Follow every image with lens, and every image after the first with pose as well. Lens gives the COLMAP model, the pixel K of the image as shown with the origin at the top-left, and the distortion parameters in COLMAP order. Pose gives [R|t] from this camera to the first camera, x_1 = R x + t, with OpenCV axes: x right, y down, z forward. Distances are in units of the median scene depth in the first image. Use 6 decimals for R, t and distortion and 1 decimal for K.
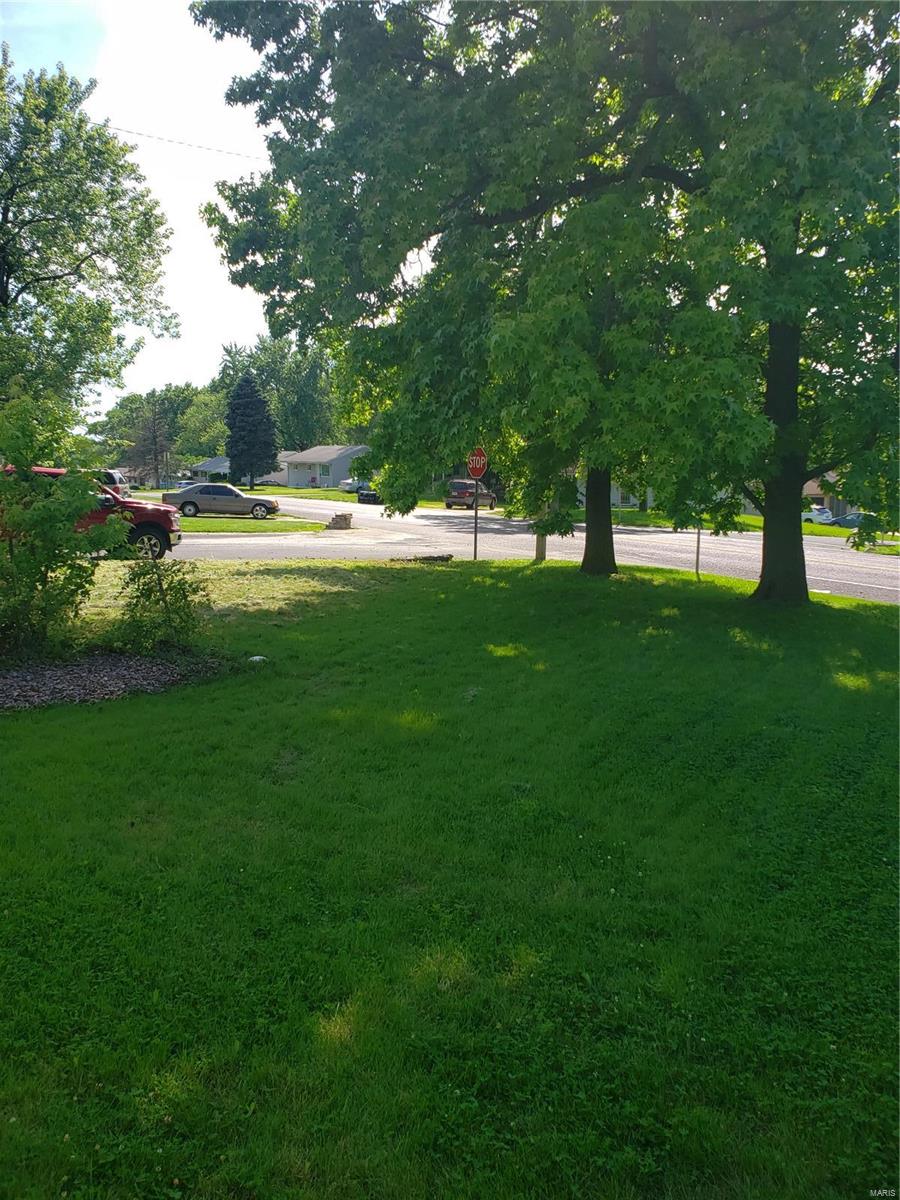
lens RADIAL K [[924.8, 0, 446.1], [0, 924.8, 599.5], [0, 0, 1]] dist [0.012599, -0.002074]
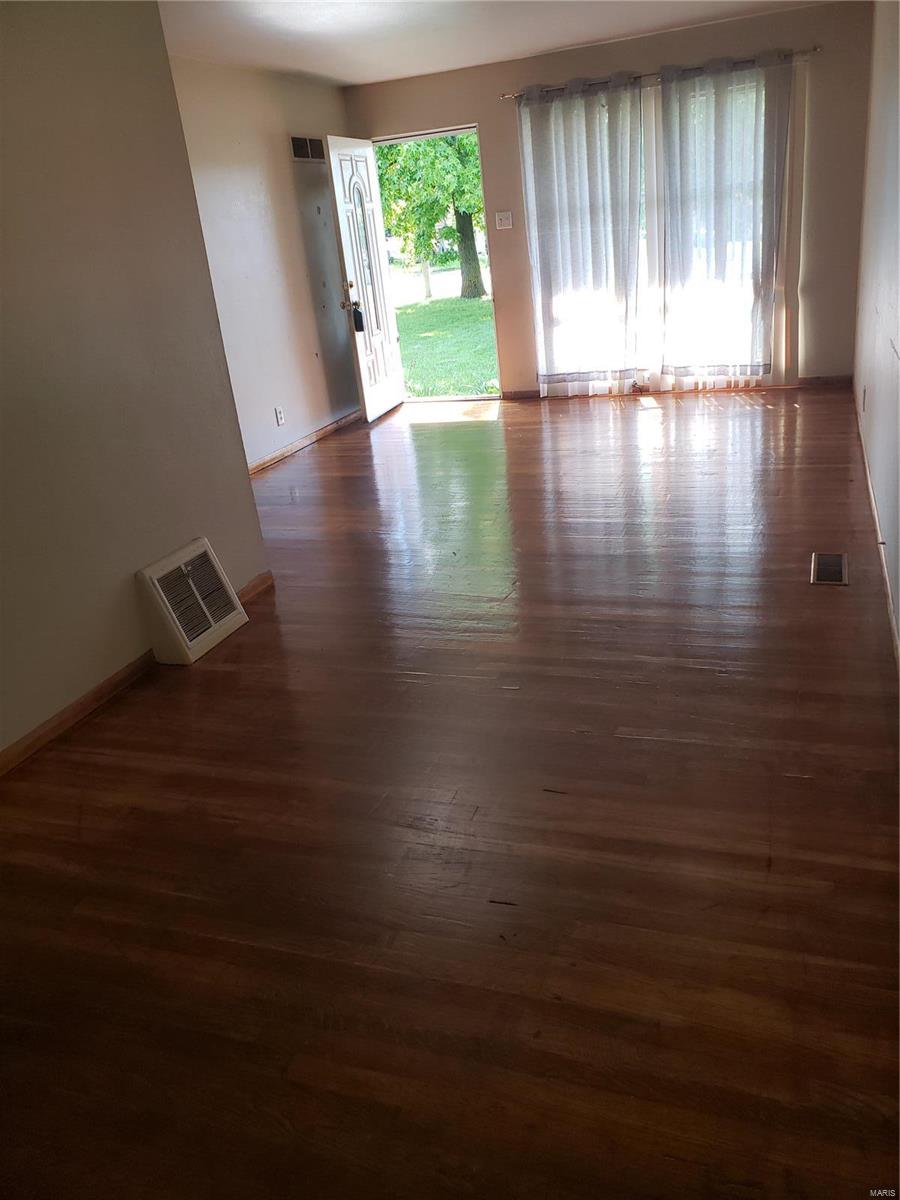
lens RADIAL K [[924.8, 0, 455.2], [0, 924.8, 603.3], [0, 0, 1]] dist [0.012599, -0.002074]
pose [[0.978674, -0.178775, 0.101178, -0.198282], [0.150896, 0.959861, 0.236425, 0.179147], [-0.139384, -0.216115, 0.966368, -1.034540]]
